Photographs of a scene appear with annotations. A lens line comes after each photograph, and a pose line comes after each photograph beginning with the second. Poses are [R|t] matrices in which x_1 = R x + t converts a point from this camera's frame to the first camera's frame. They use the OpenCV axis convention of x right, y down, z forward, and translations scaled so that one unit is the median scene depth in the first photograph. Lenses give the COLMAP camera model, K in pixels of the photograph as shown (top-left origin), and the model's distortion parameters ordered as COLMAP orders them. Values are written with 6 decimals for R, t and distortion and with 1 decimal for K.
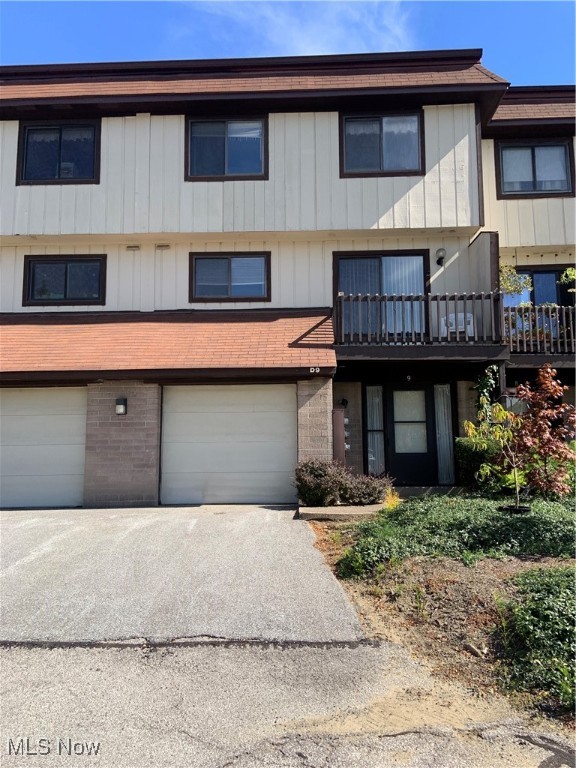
lens RADIAL K [[570.0, 0, 288.2], [0, 570.0, 385.2], [0, 0, 1]] dist [0.008104, 0.002347]
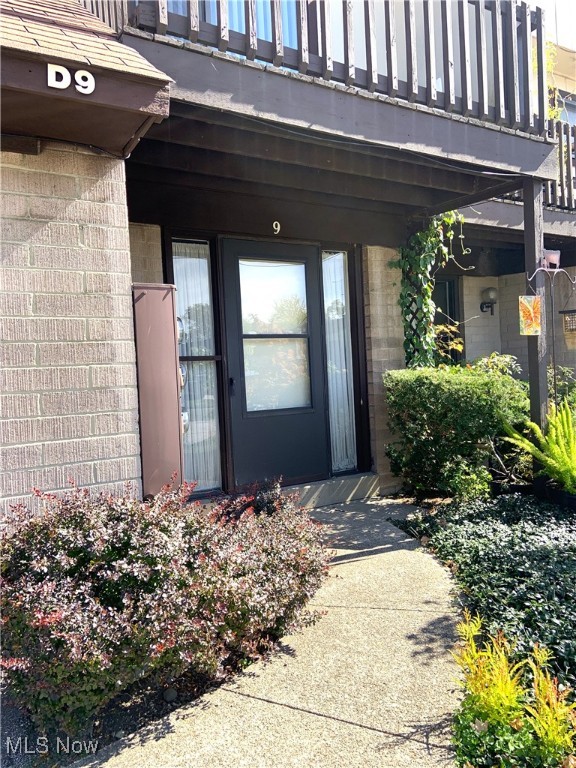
lens RADIAL K [[570.0, 0, 292.0], [0, 570.0, 383.8], [0, 0, 1]] dist [0.008104, 0.002347]
pose [[0.843683, -0.045688, 0.534893, -0.001593], [-0.026506, 0.991612, 0.126507, 0.052416], [-0.536186, -0.120910, 0.835395, 0.731122]]
